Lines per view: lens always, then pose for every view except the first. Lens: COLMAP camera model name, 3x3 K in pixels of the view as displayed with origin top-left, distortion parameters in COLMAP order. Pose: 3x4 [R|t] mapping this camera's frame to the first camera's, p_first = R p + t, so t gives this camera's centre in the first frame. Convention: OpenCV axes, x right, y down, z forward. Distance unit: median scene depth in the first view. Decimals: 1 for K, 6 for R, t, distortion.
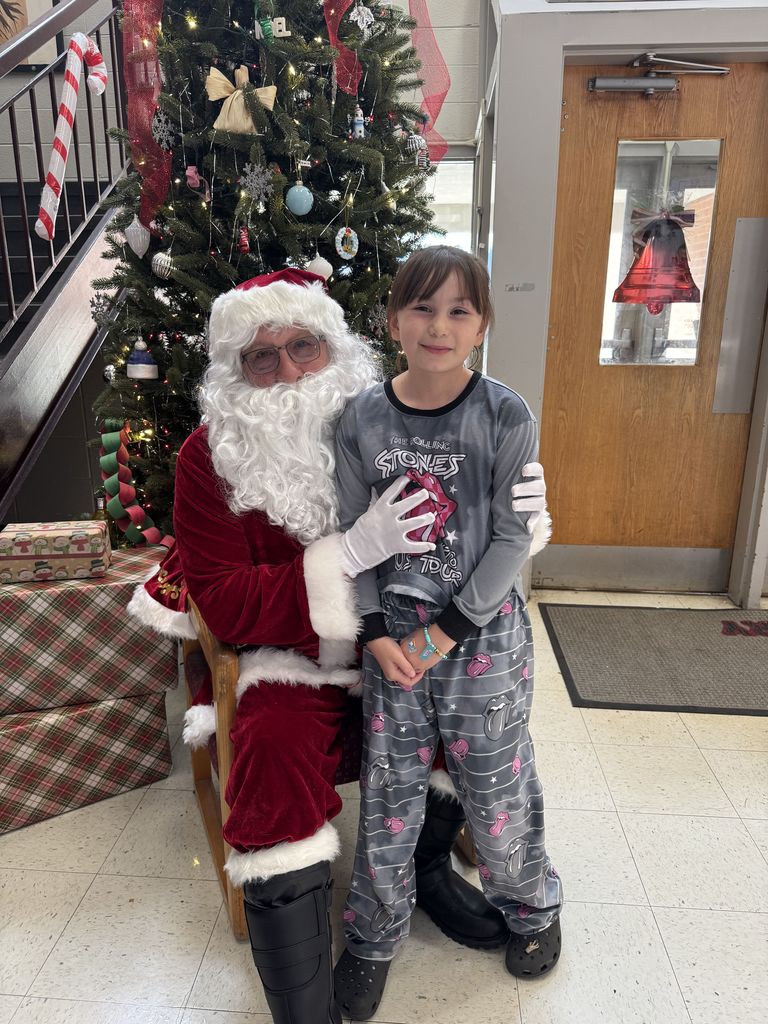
lens RADIAL K [[728.4, 0, 381.3], [0, 728.4, 515.6], [0, 0, 1]] dist [0.004996, -0.018171]
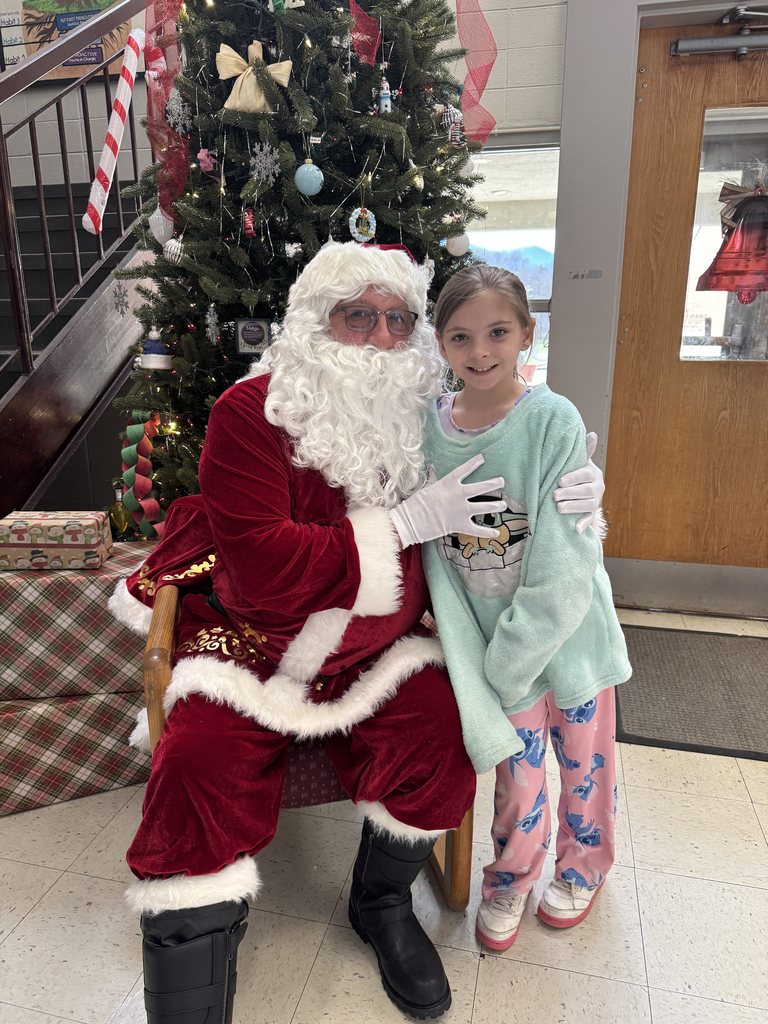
lens RADIAL K [[728.4, 0, 383.6], [0, 728.4, 517.1], [0, 0, 1]] dist [0.004996, -0.018171]
pose [[0.985478, 0.037952, -0.165505, 0.150463], [-0.038451, 0.999260, 0.000193, -0.000674], [0.165390, 0.006173, 0.986209, 0.086734]]
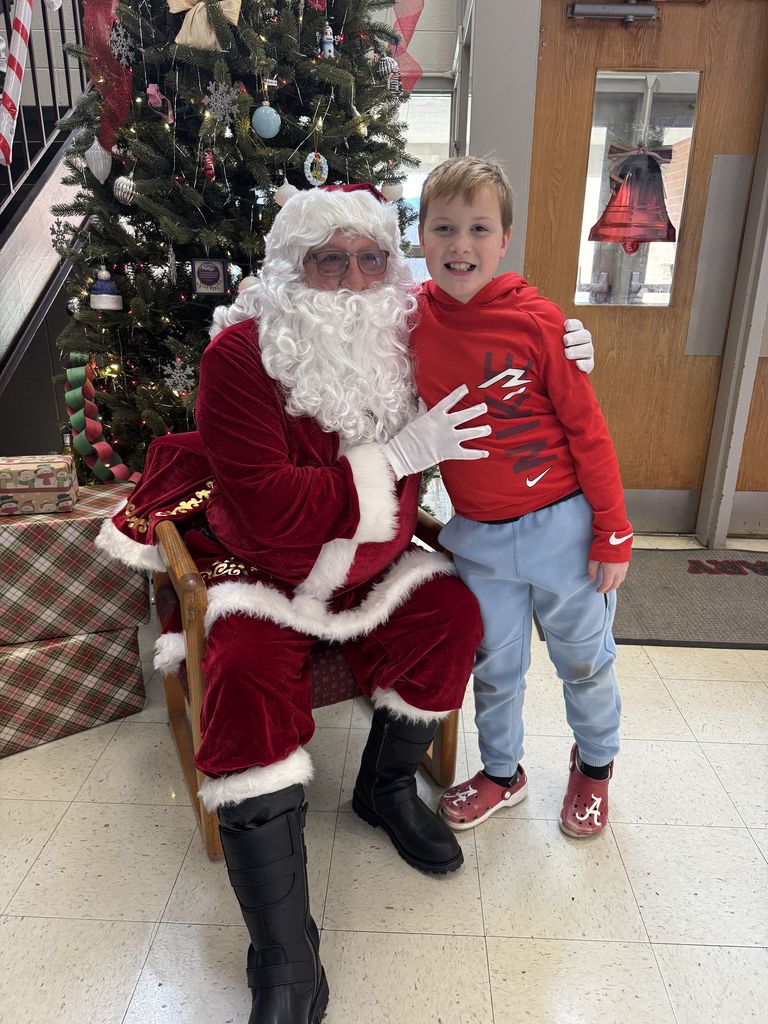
lens RADIAL K [[728.4, 0, 386.6], [0, 728.4, 516.9], [0, 0, 1]] dist [0.004996, -0.018171]
pose [[0.999345, -0.002227, 0.036127, 0.010780], [-0.000201, 0.997750, 0.067049, 0.023351], [-0.036195, -0.067012, 0.997095, -0.002610]]
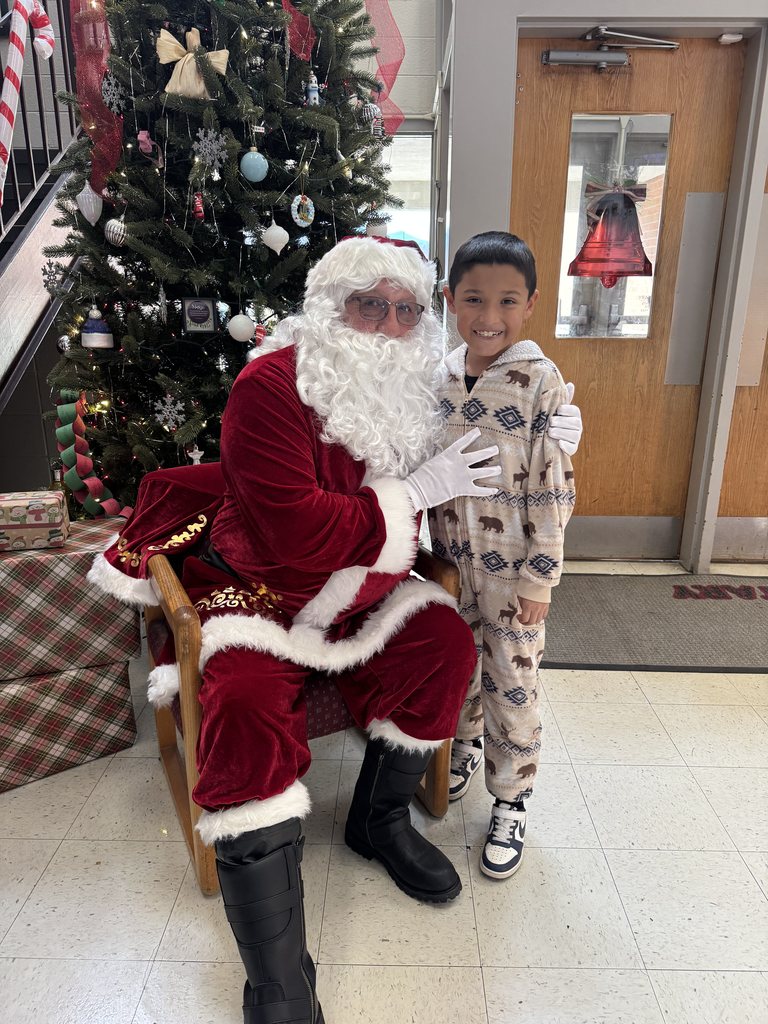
lens RADIAL K [[728.4, 0, 386.8], [0, 728.4, 517.3], [0, 0, 1]] dist [0.004996, -0.018171]
pose [[0.998391, -0.014450, 0.054835, 0.007049], [0.012974, 0.999546, 0.027176, 0.020947], [-0.055203, -0.026421, 0.998126, -0.016228]]
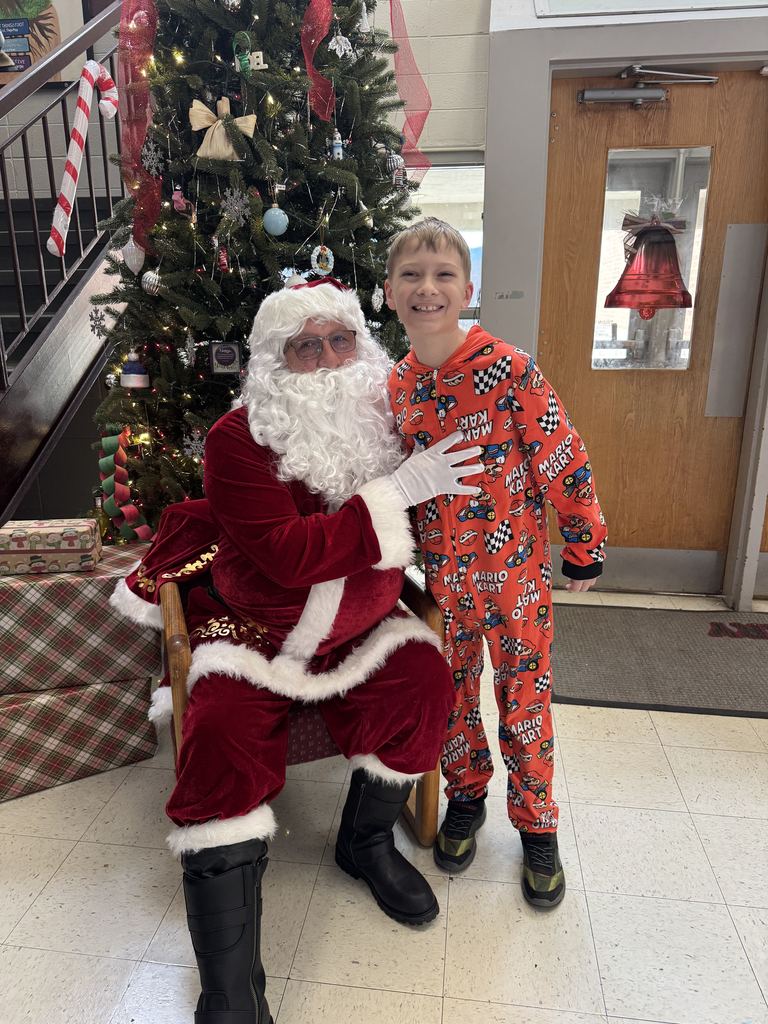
lens RADIAL K [[728.4, 0, 381.3], [0, 728.4, 512.4], [0, 0, 1]] dist [0.004996, -0.018171]
pose [[0.998117, 0.010302, -0.060470, 0.108439], [-0.010157, 0.999945, 0.002707, -0.009664], [0.060494, -0.002088, 0.998166, -0.058252]]
